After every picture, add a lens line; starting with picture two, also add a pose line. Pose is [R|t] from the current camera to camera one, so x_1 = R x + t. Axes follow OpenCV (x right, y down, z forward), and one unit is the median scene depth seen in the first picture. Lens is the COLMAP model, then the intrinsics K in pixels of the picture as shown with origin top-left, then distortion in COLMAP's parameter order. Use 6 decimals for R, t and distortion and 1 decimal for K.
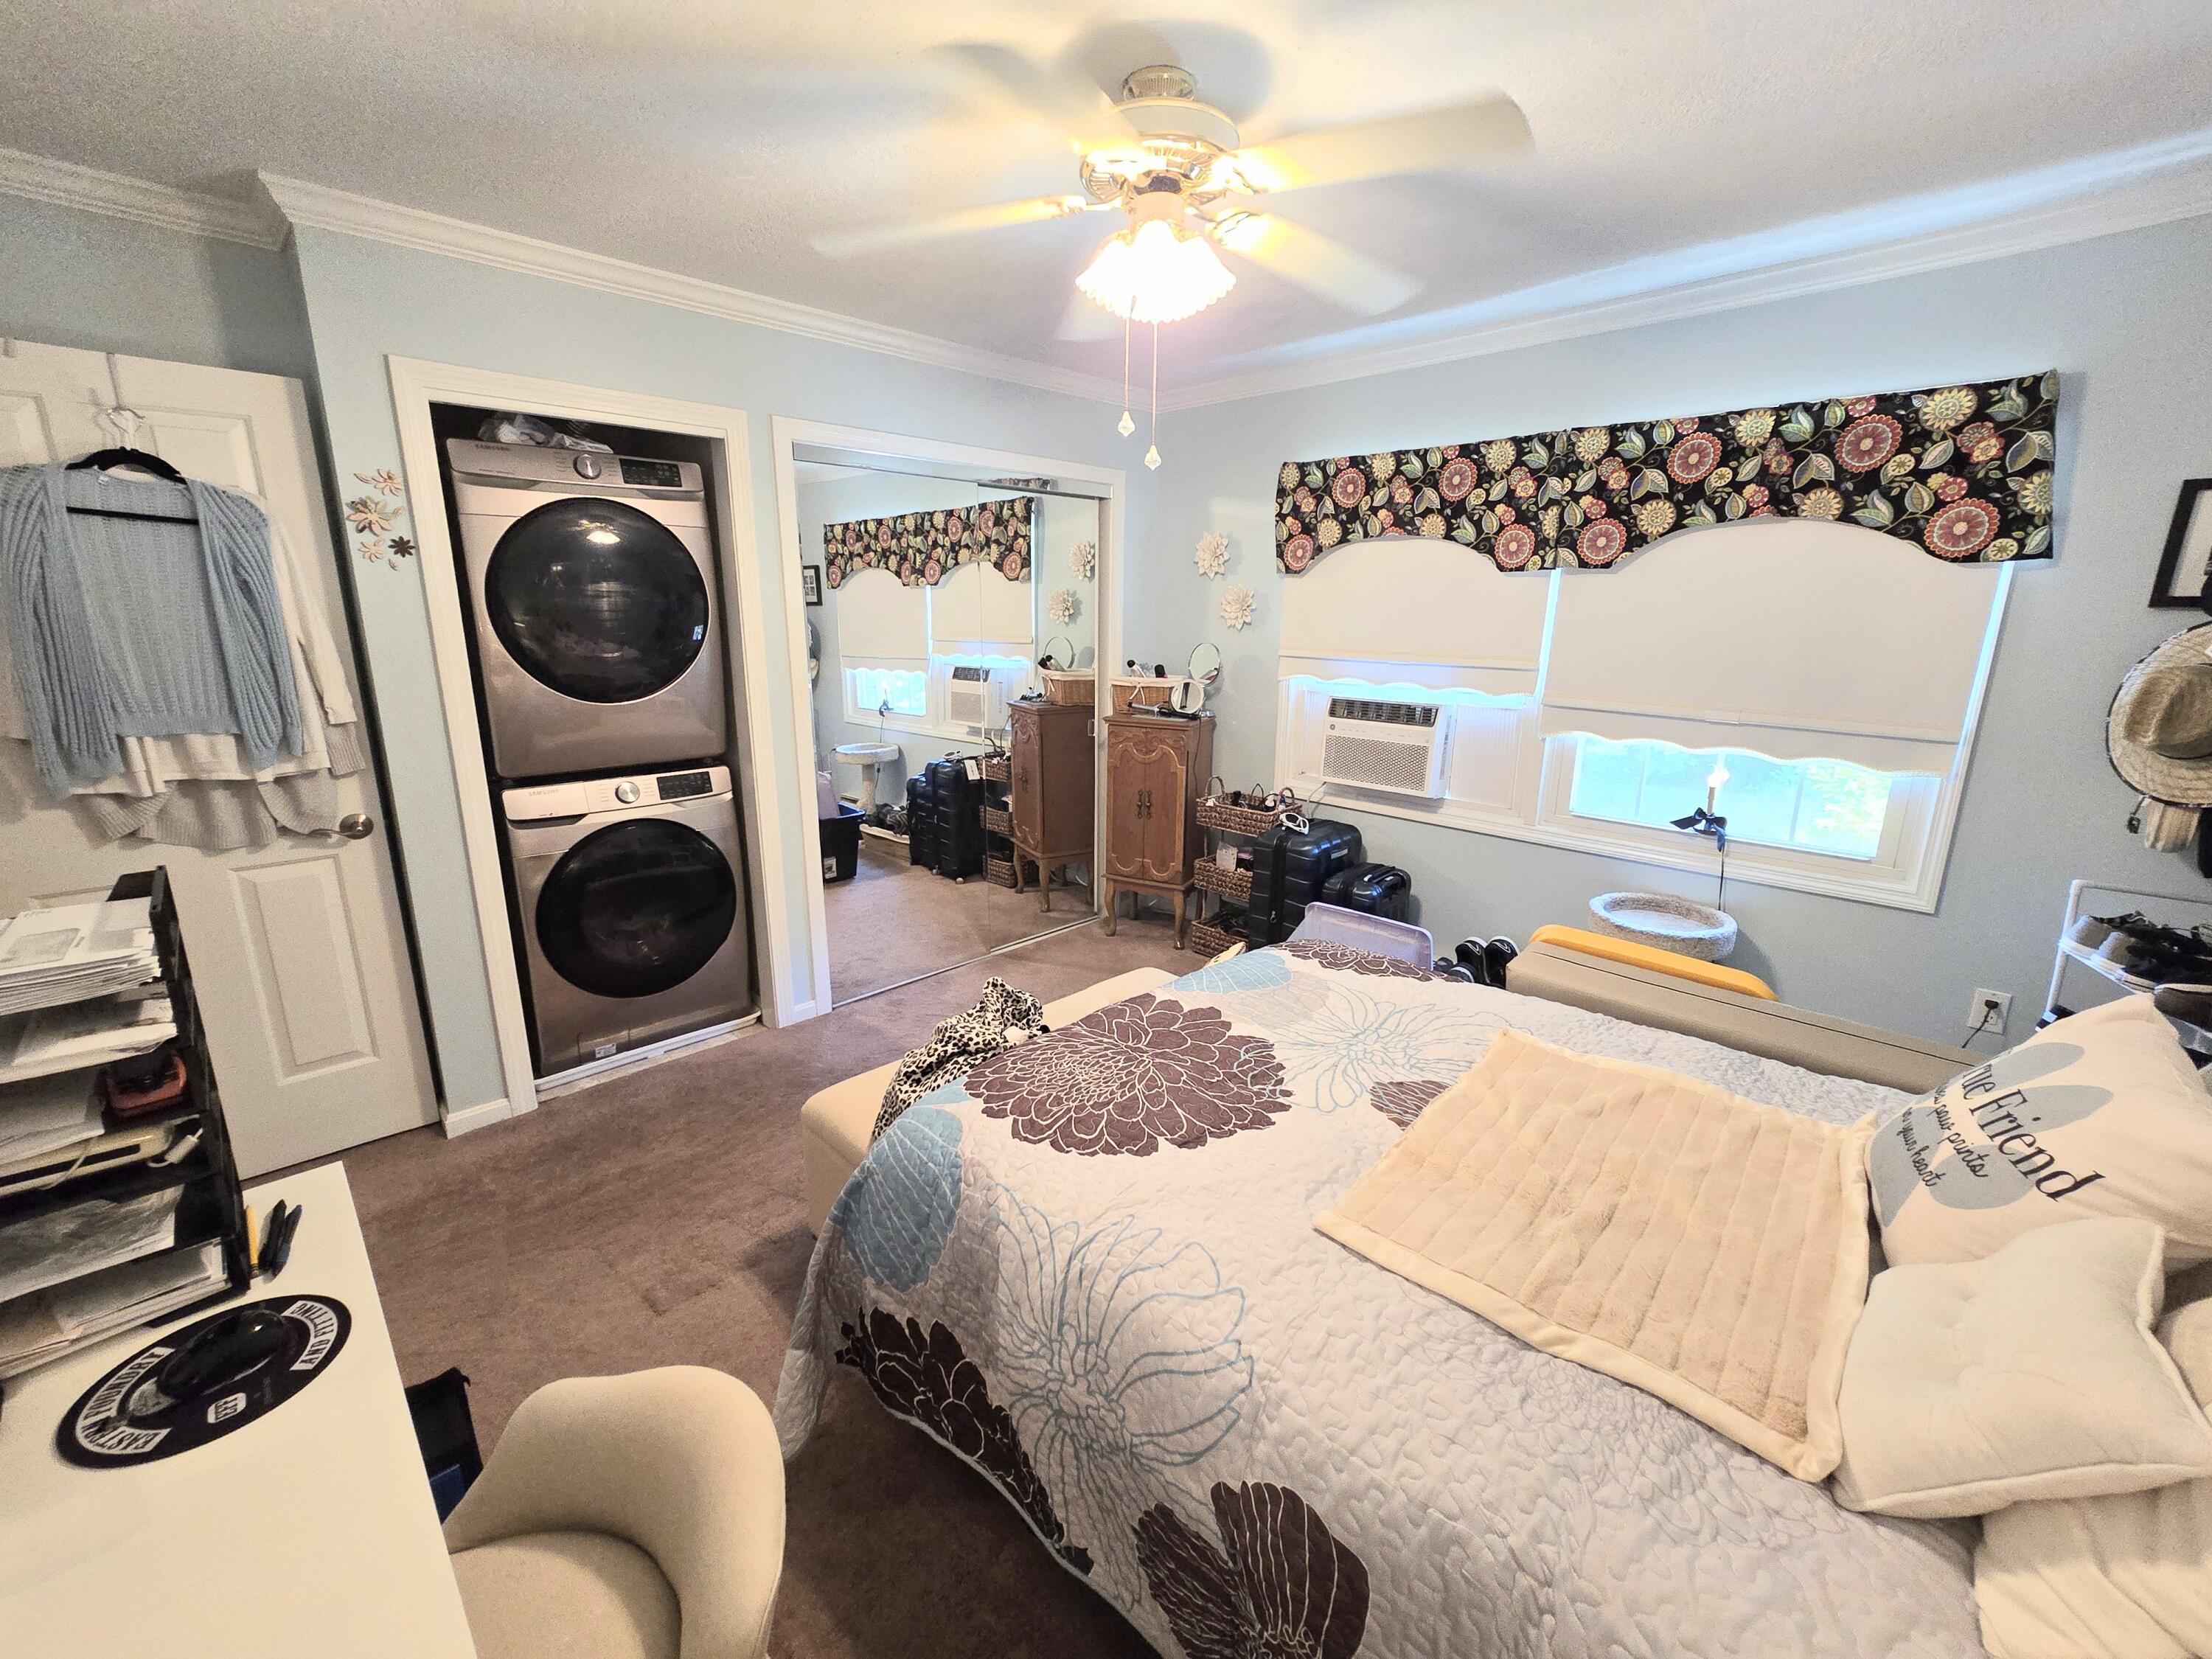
lens RADIAL K [[914.5, 0, 1106.0], [0, 914.5, 829.5], [0, 0, 1]] dist [-0.002760, -0.000668]
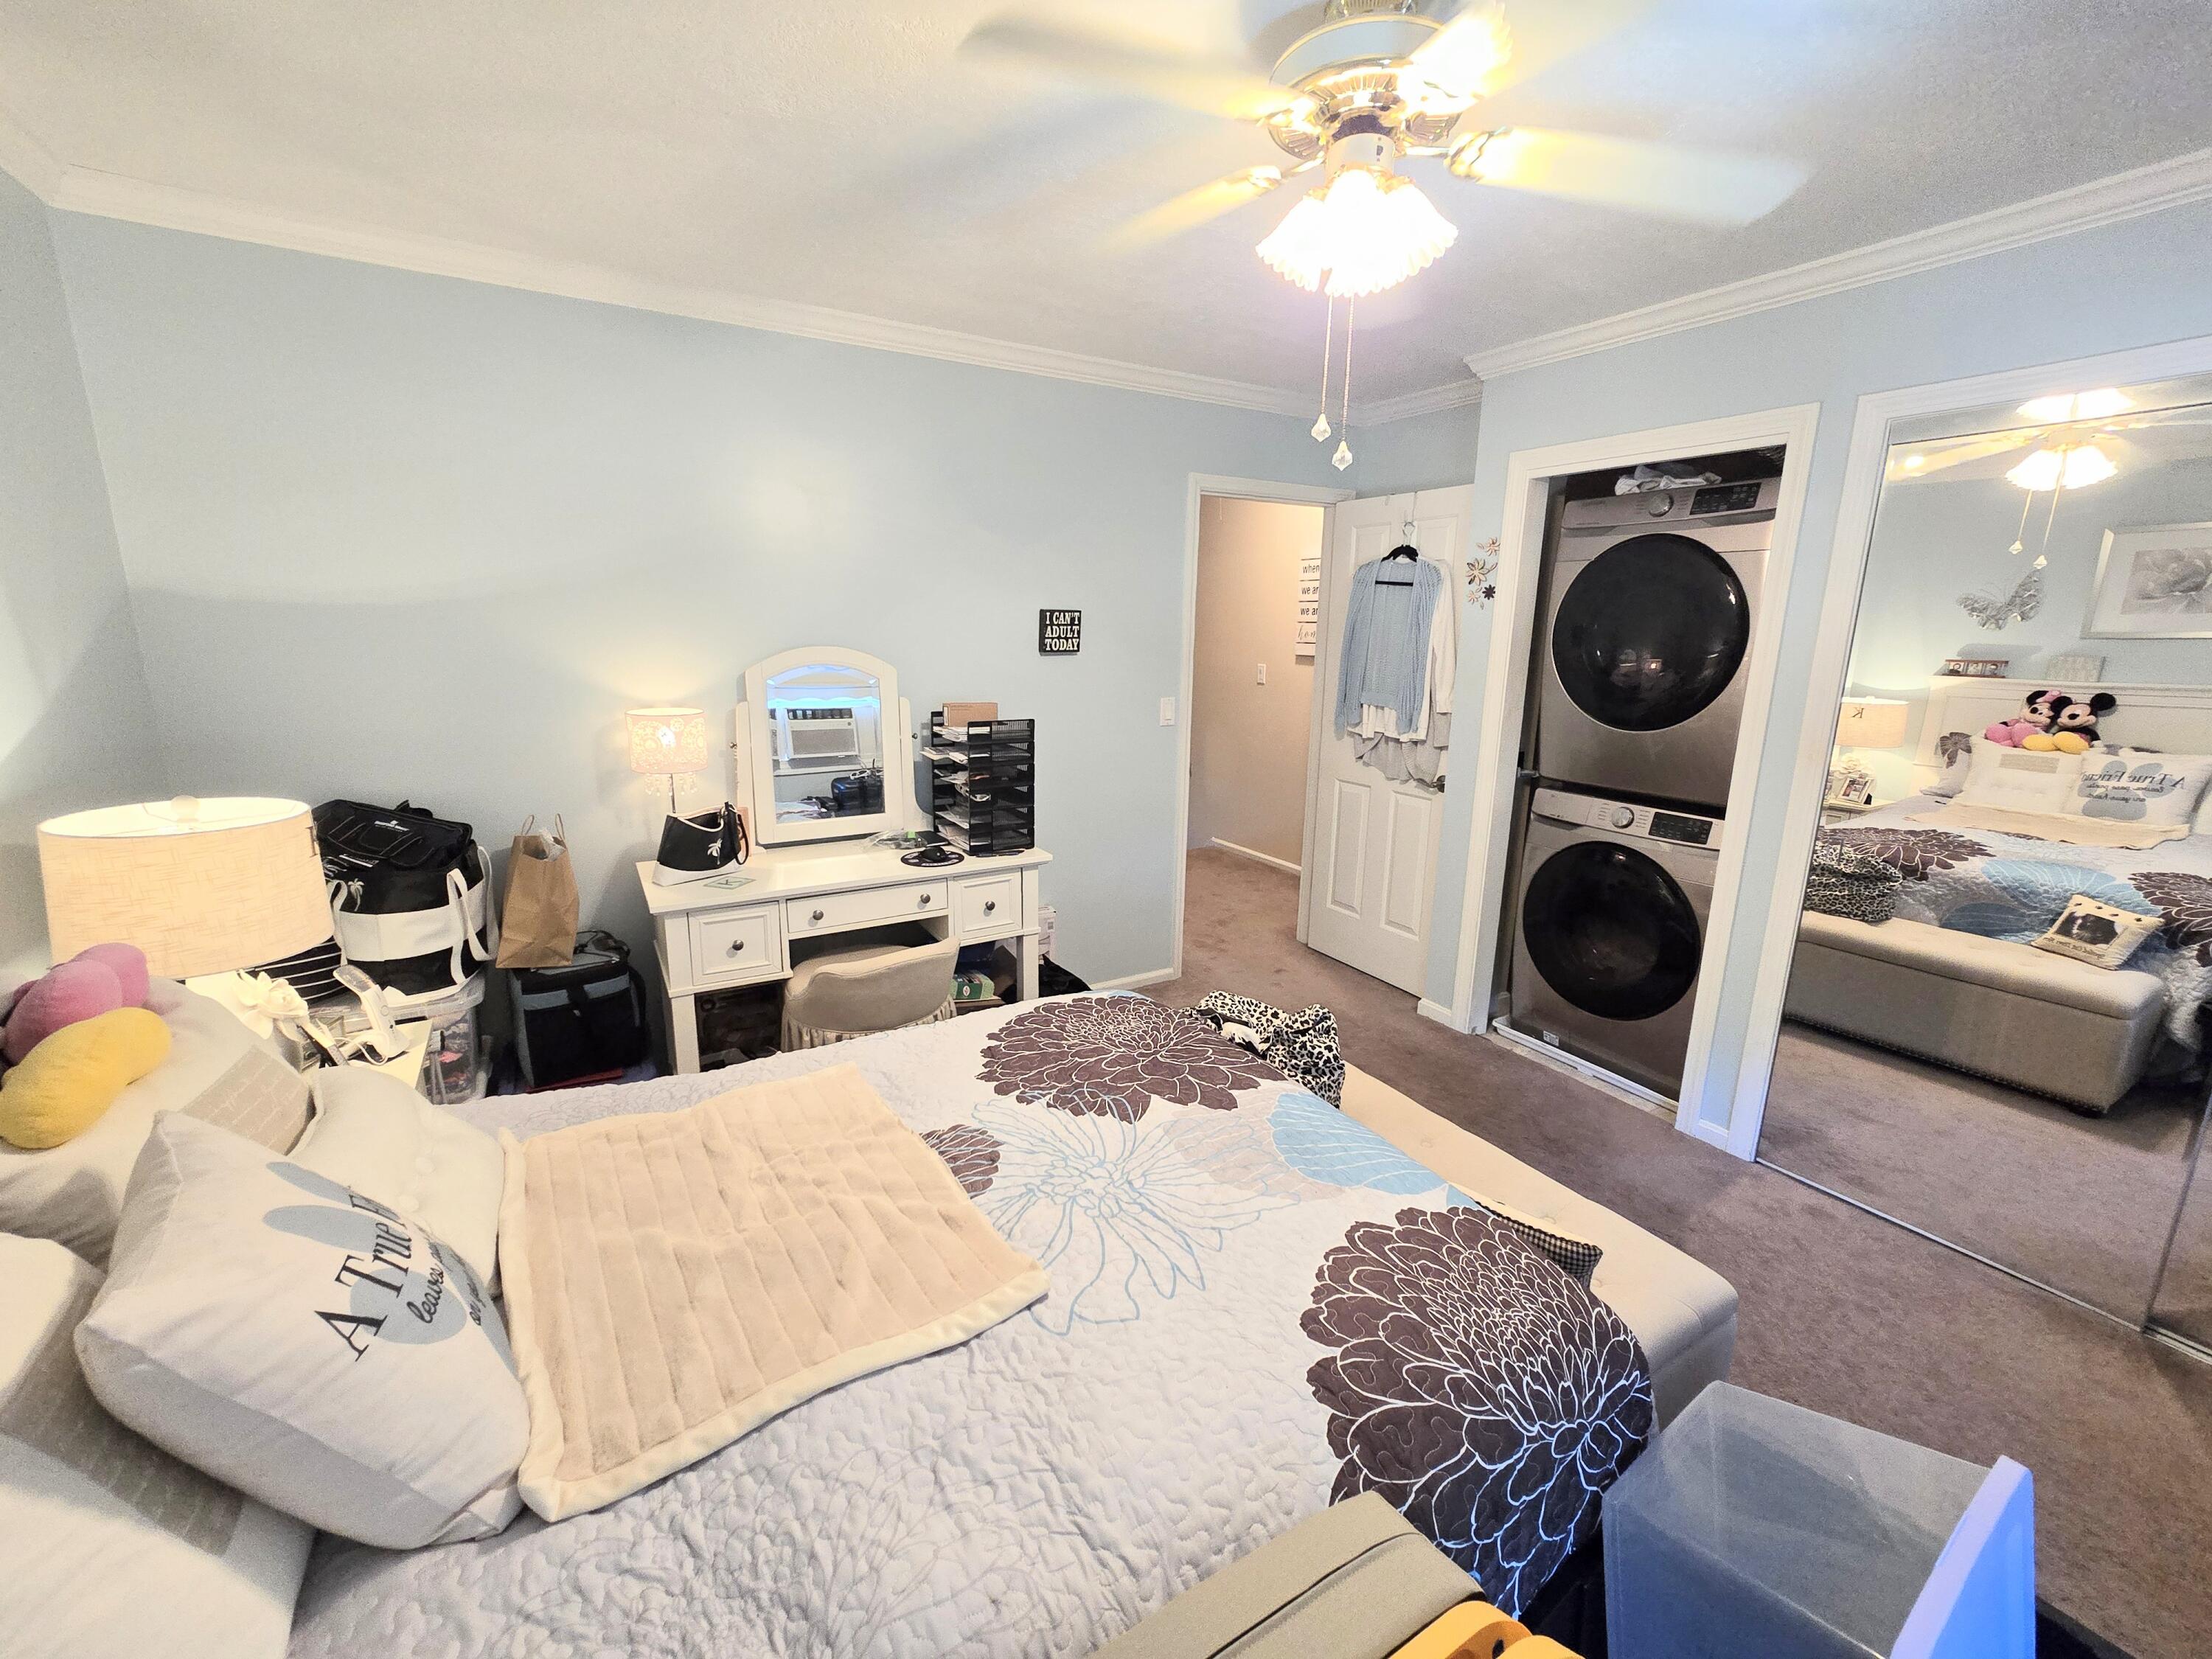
lens RADIAL K [[914.5, 0, 1106.0], [0, 914.5, 829.5], [0, 0, 1]] dist [-0.002760, -0.000668]
pose [[-0.245252, 0.202523, -0.948070, 0.729224], [-0.242324, 0.934087, 0.262222, -0.192518], [0.938686, 0.294050, -0.180011, 0.793754]]
